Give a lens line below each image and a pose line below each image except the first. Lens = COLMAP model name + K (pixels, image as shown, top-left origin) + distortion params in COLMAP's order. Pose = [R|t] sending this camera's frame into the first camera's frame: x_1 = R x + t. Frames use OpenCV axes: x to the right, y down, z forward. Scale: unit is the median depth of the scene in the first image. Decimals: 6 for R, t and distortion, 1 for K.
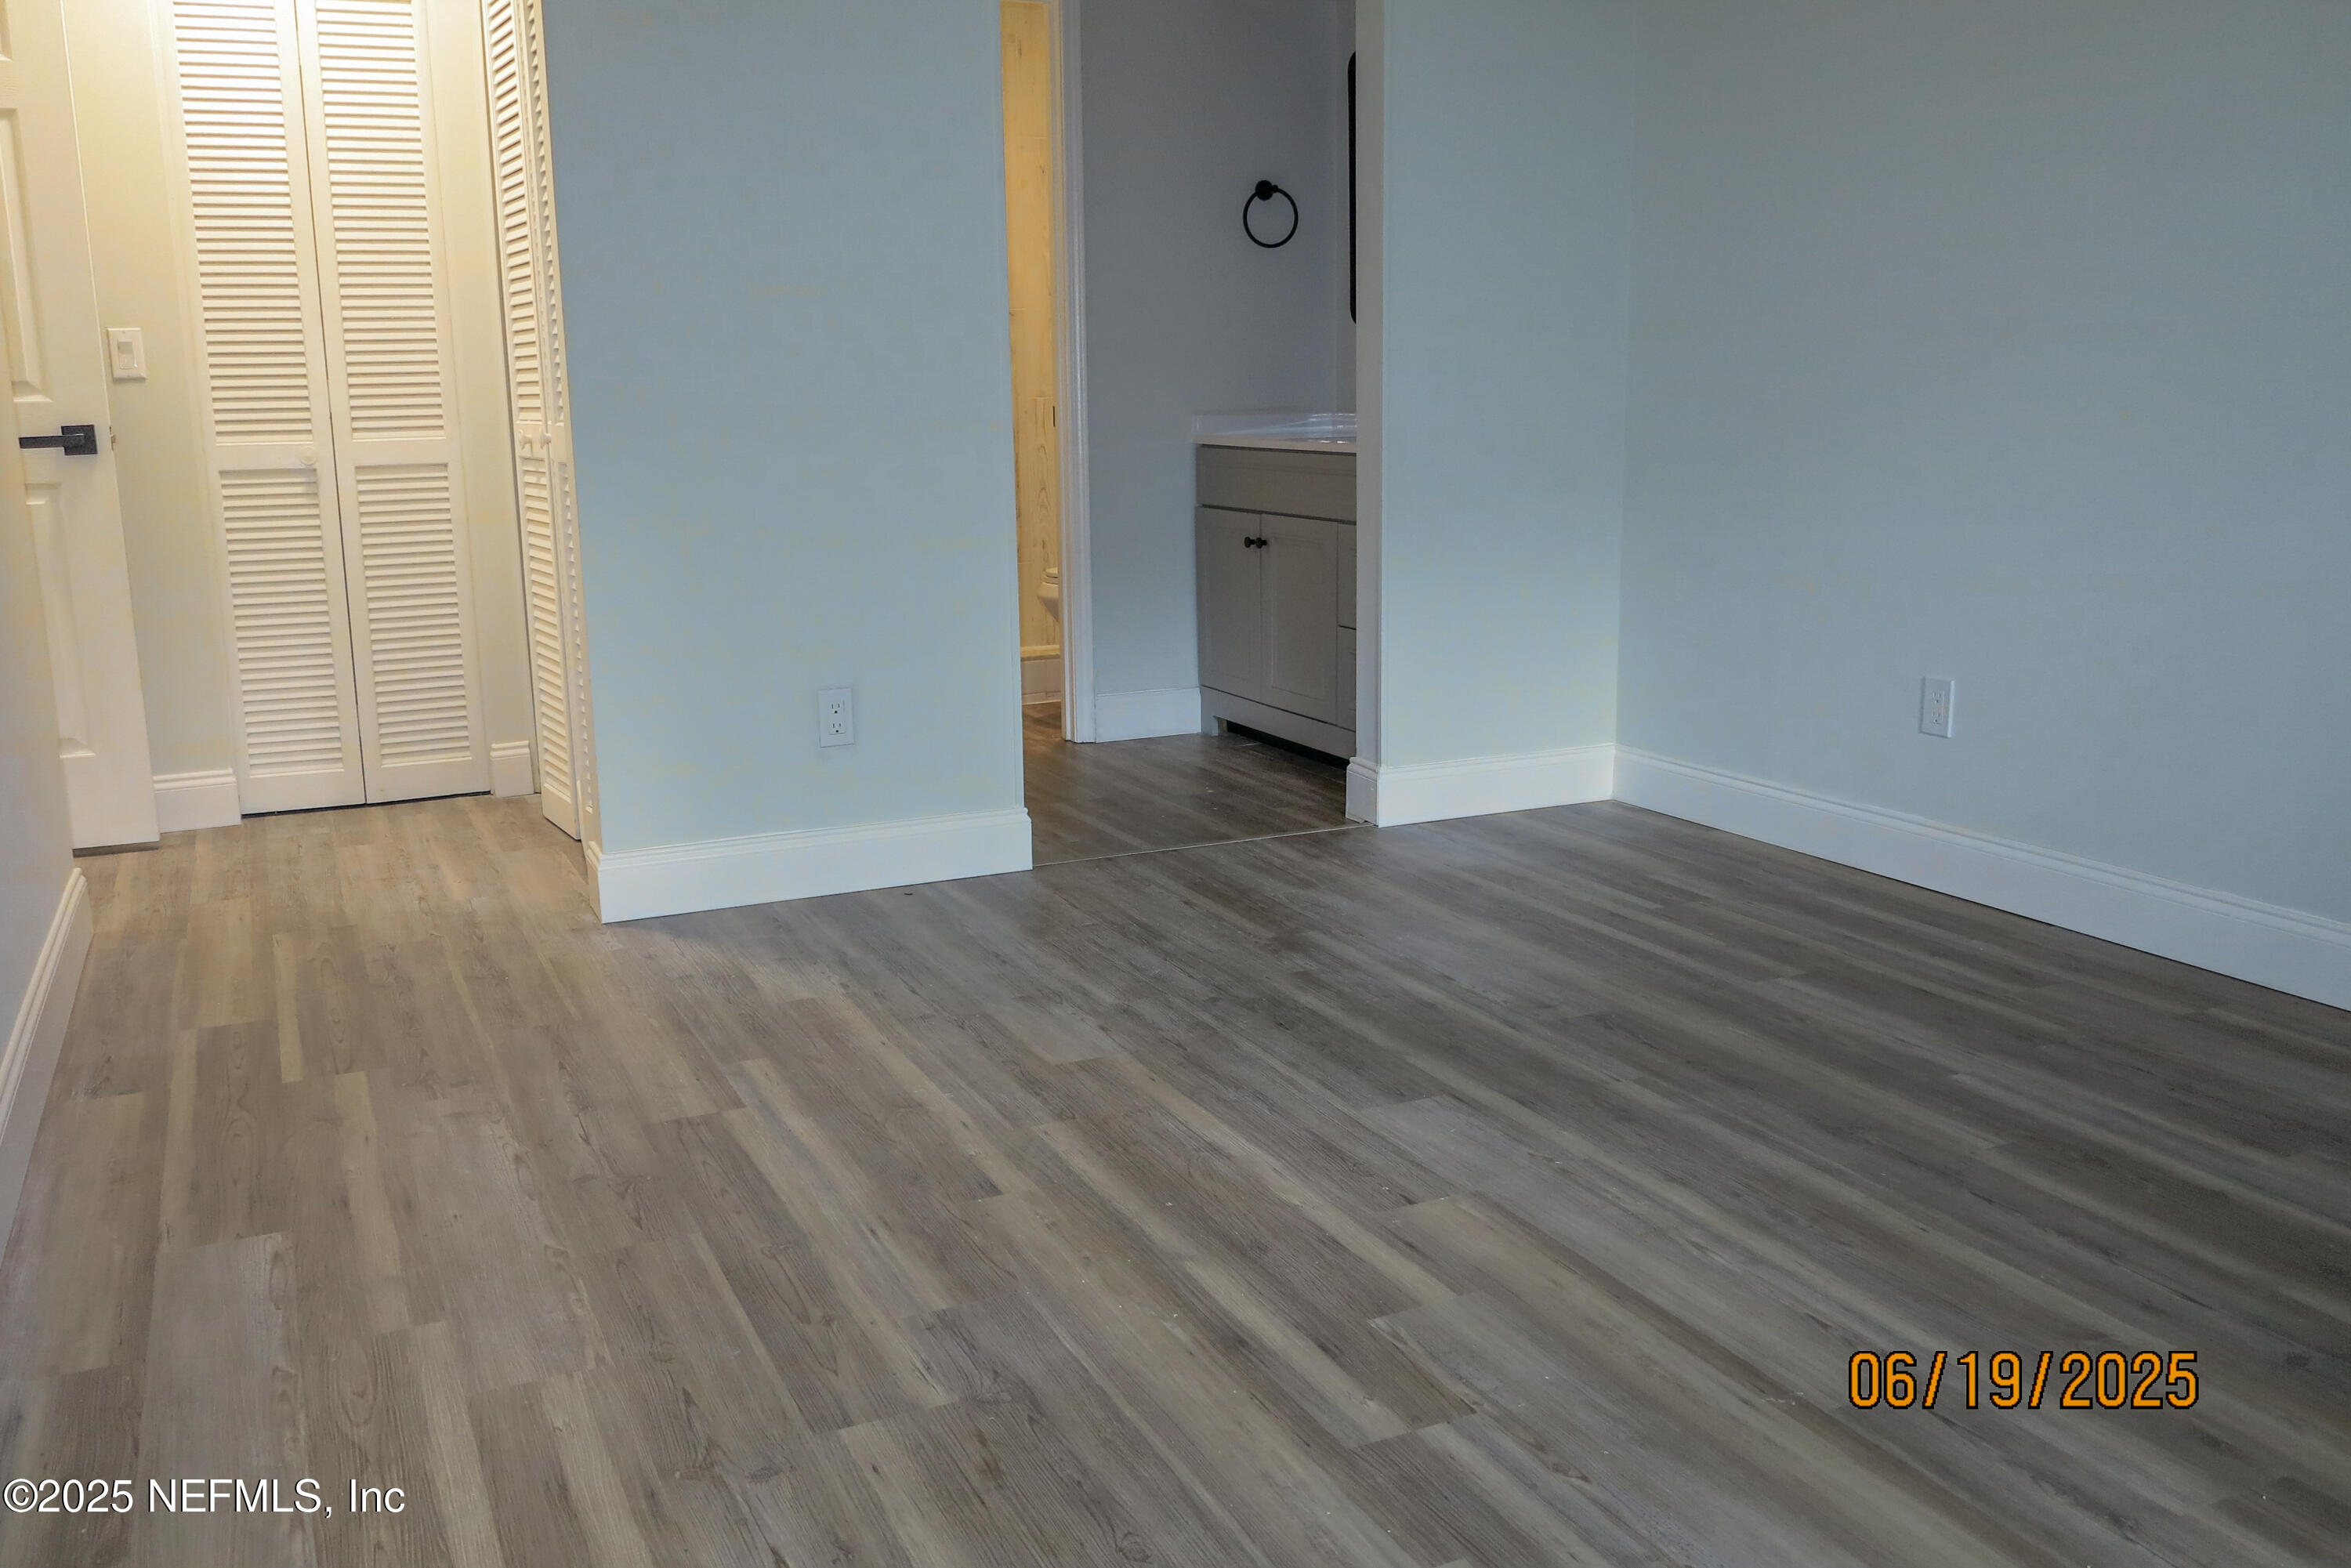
lens RADIAL K [[1937.8, 0, 1175.7], [0, 1937.8, 783.0], [0, 0, 1]] dist [-0.047626, 0.017517]
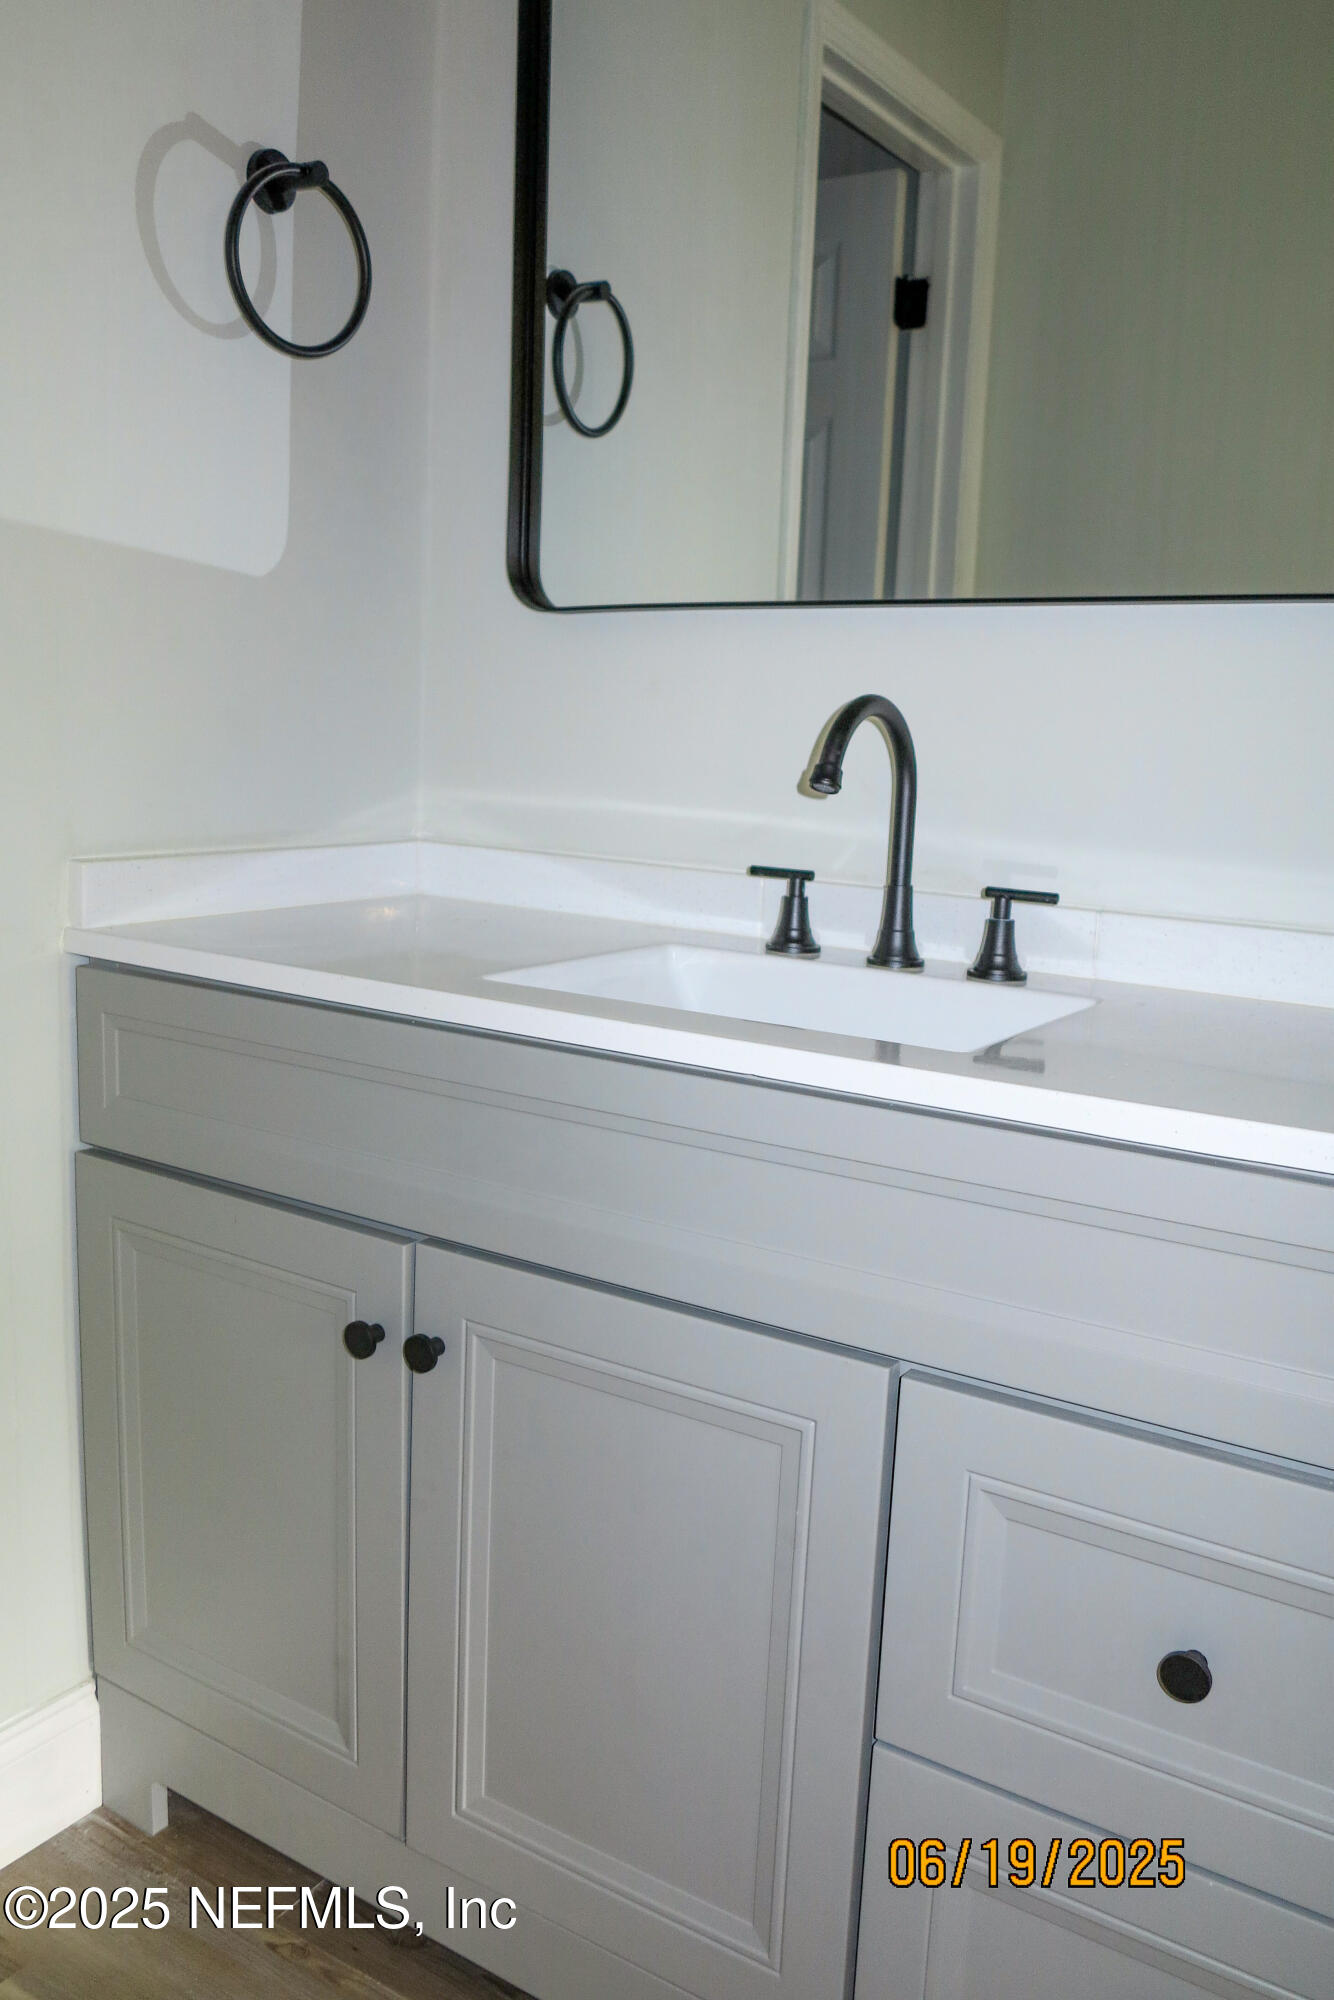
lens RADIAL K [[1648.5, 0, 664.8], [0, 1648.5, 998.8], [0, 0, 1]] dist [-0.047626, 0.017517]
pose [[0.851906, -0.041245, 0.522068, -0.046350], [0.058804, 0.998123, -0.017101, -0.161088], [-0.520383, 0.045268, 0.852732, 0.739218]]
